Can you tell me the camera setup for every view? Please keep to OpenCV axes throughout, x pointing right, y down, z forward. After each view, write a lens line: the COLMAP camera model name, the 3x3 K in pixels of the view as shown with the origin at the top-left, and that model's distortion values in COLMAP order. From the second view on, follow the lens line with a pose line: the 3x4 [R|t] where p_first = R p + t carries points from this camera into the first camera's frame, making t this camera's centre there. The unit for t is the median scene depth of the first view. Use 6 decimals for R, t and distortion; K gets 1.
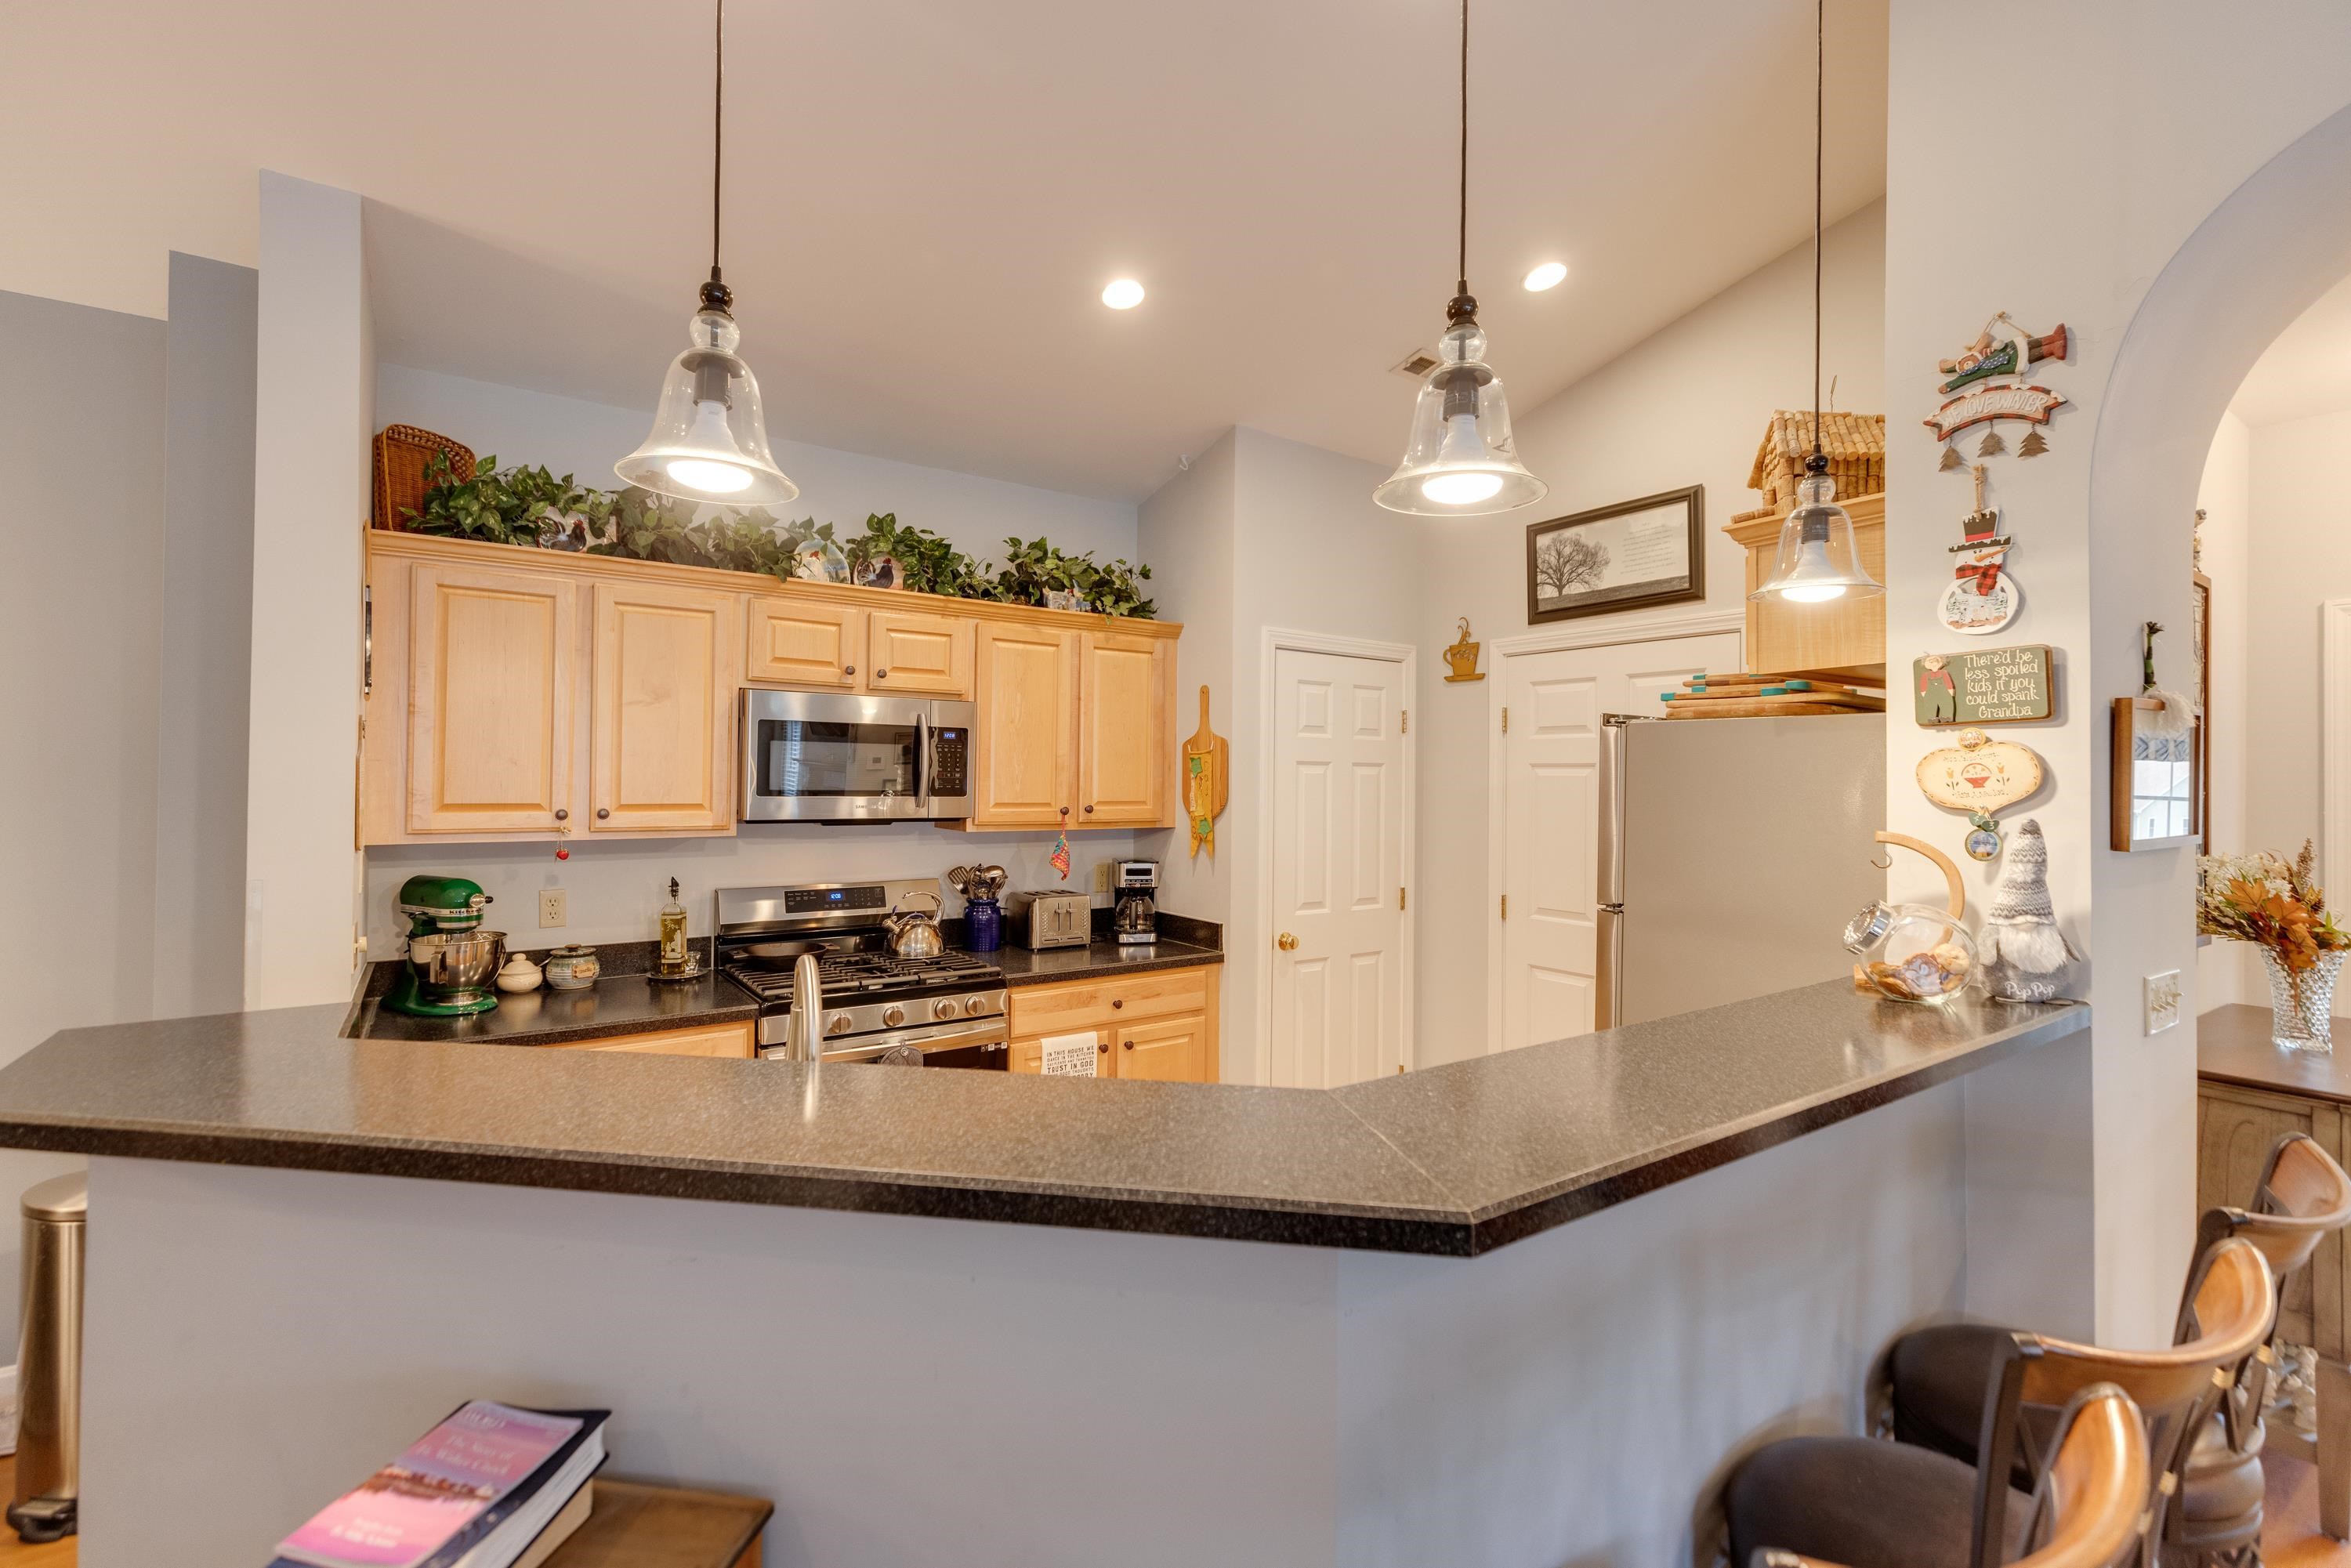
lens RADIAL K [[1045.9, 0, 1170.5], [0, 1045.9, 765.2], [0, 0, 1]] dist [0.003345, 0.000586]
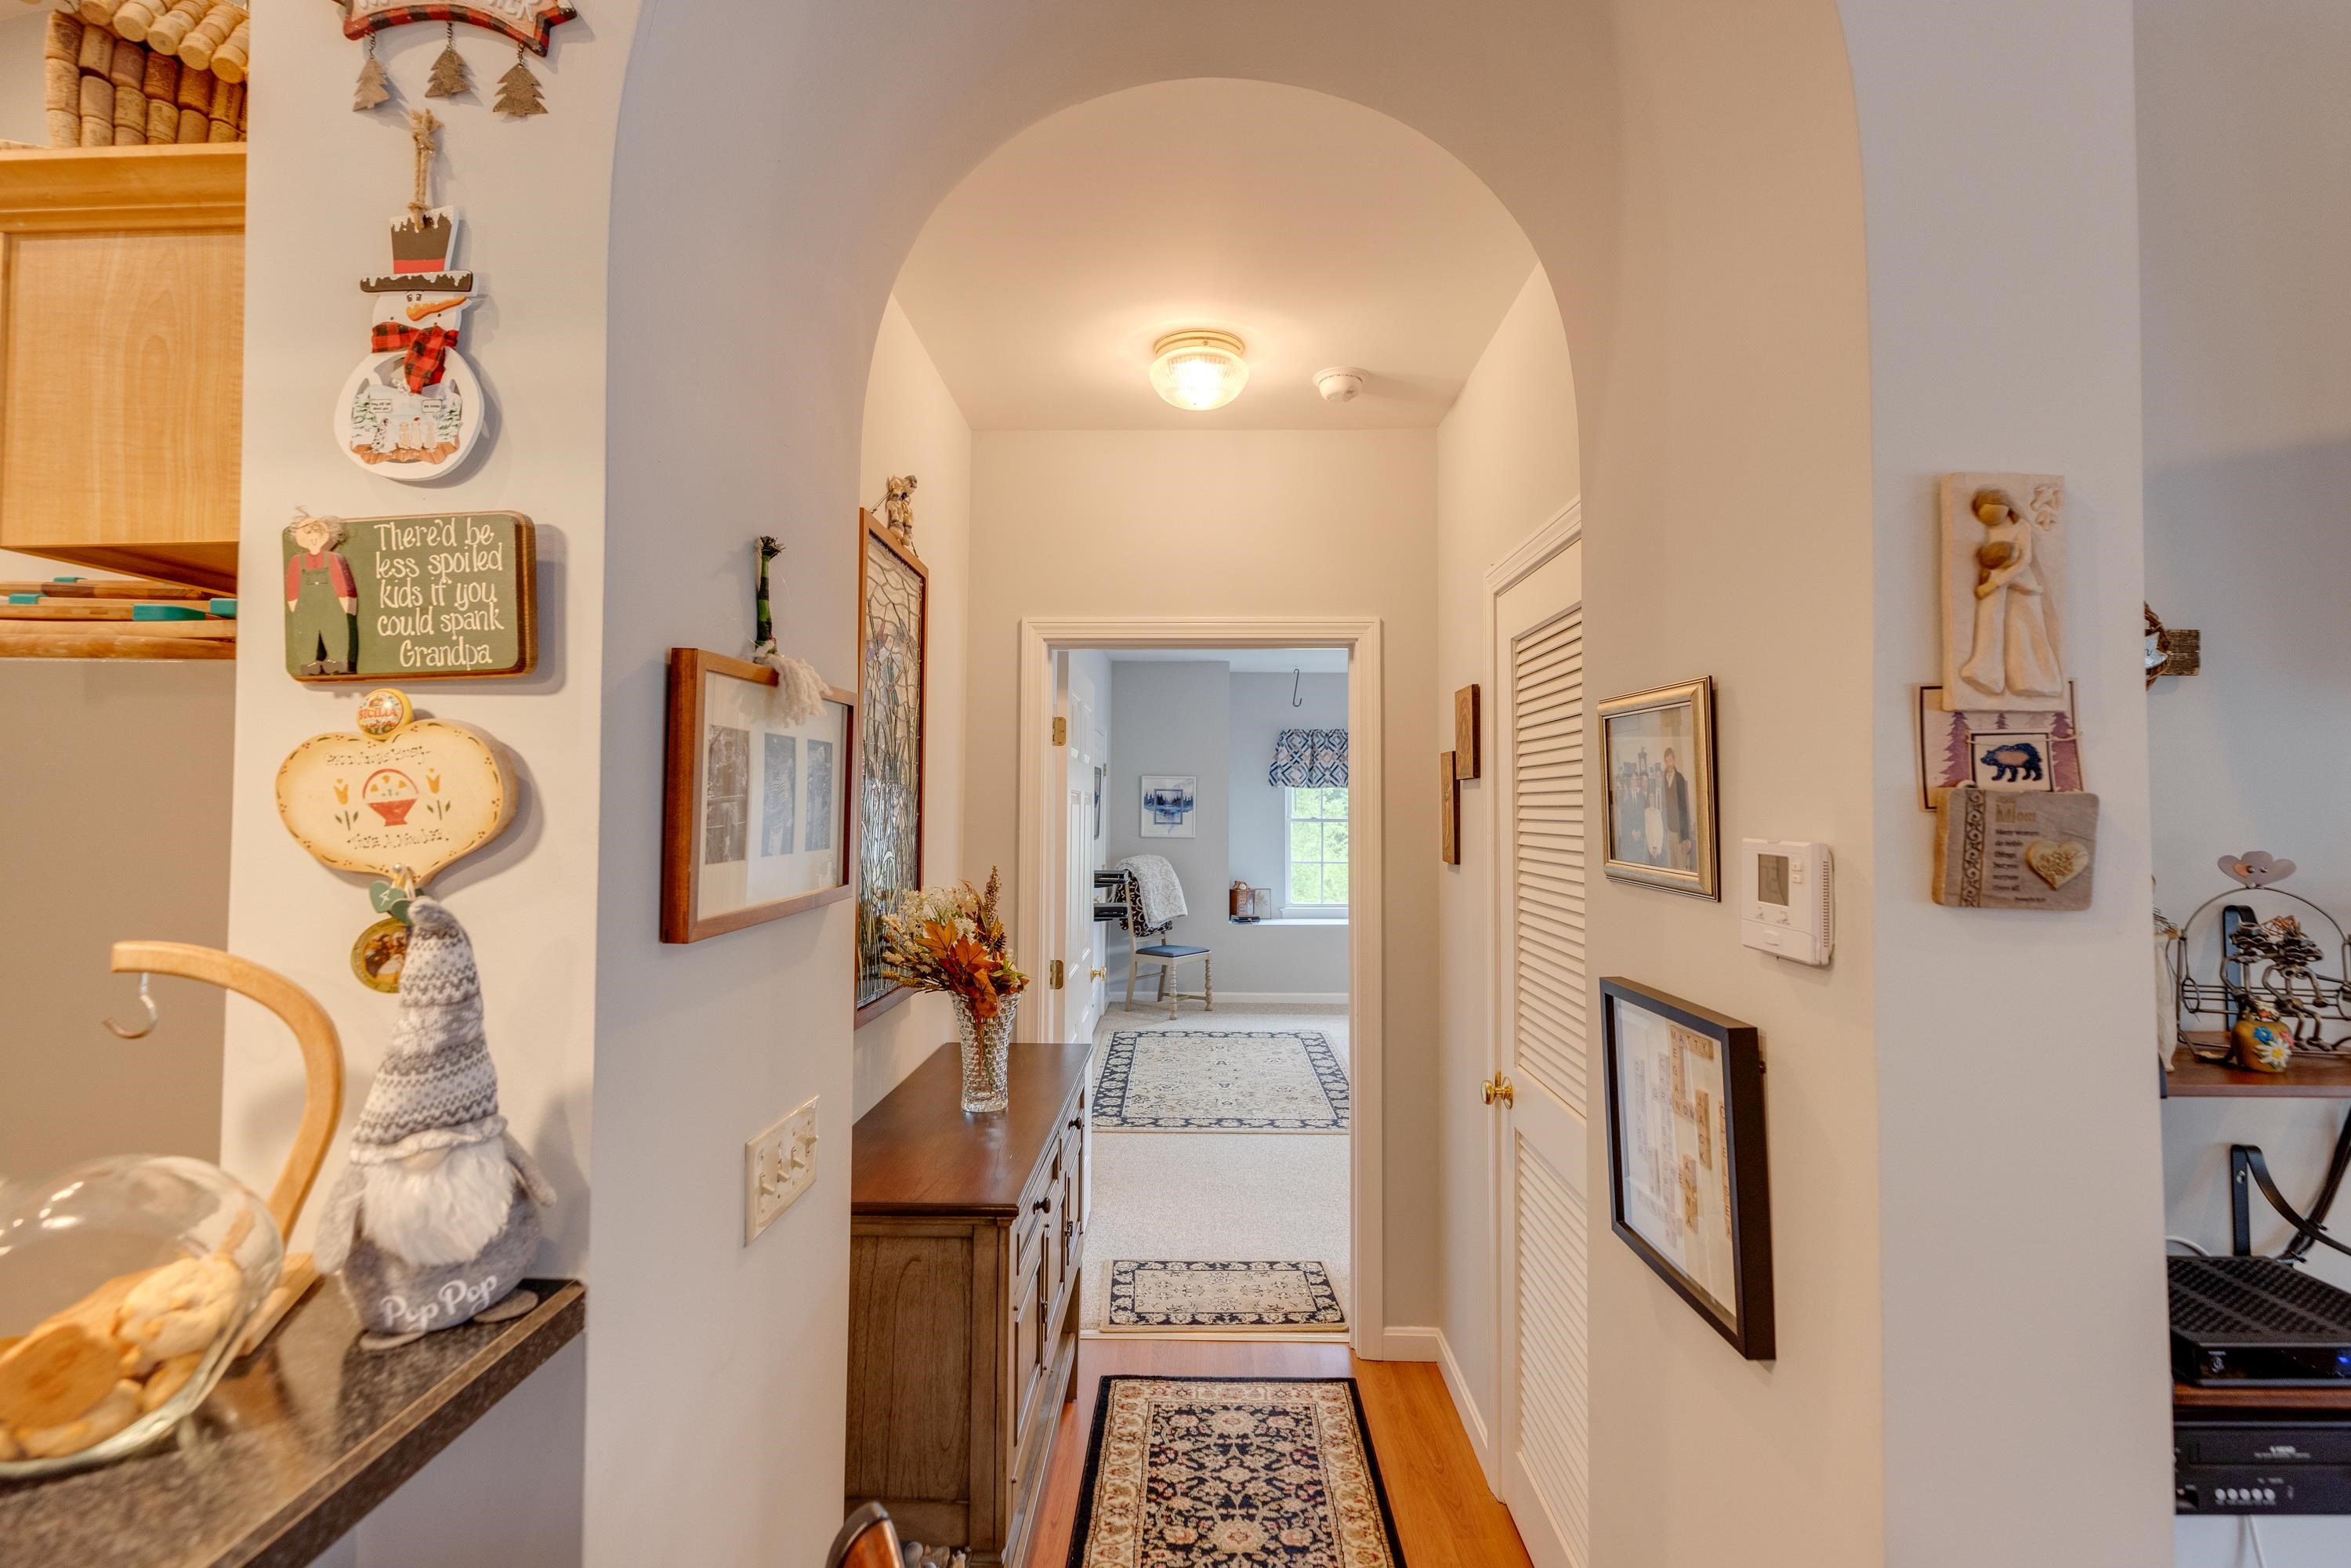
lens RADIAL K [[1045.9, 0, 1170.5], [0, 1045.9, 765.2], [0, 0, 1]] dist [0.003345, 0.000586]
pose [[0.591289, 0.021832, 0.806164, 0.396379], [-0.009653, 0.999753, -0.019994, 0.001311], [-0.806402, 0.004040, 0.591354, 0.311299]]
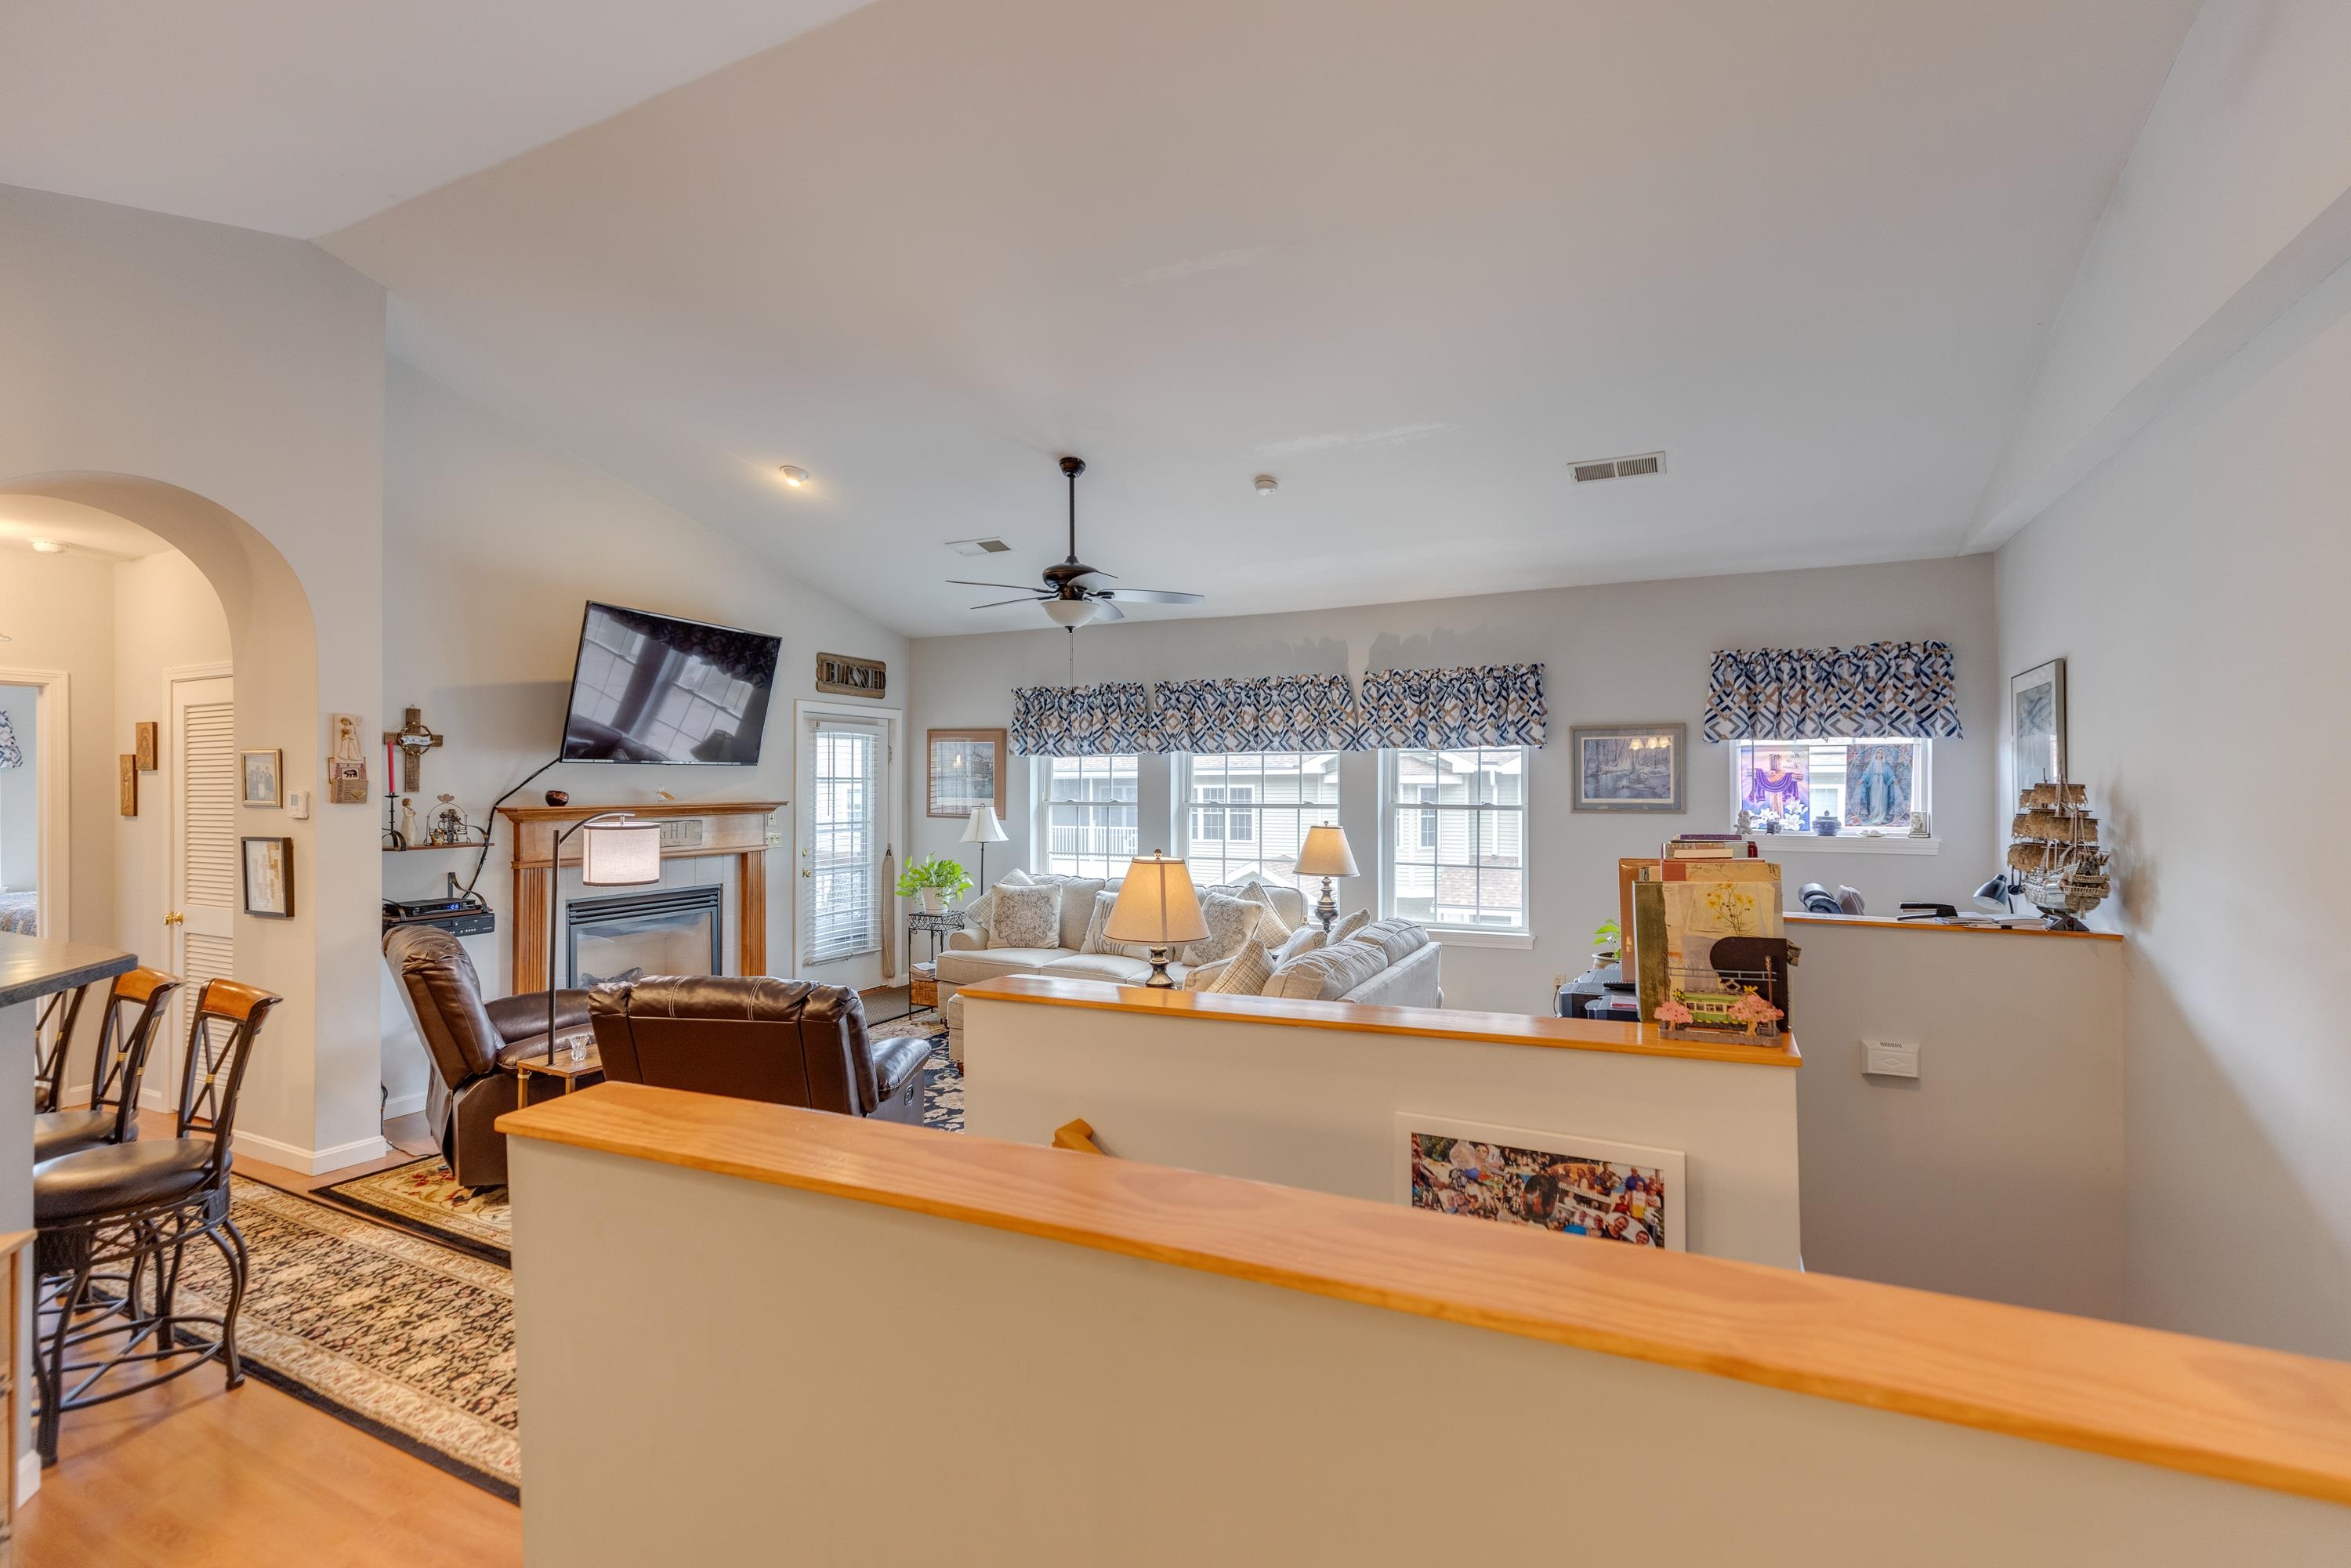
lens RADIAL K [[1055.4, 0, 1174.5], [0, 1055.4, 785.3], [0, 0, 1]] dist [0.017569, 0.000171]
pose [[-0.474213, -0.010059, 0.880353, -1.038672], [-0.016856, 0.999855, 0.002345, -0.014029], [-0.880249, -0.013727, -0.474313, -0.004159]]
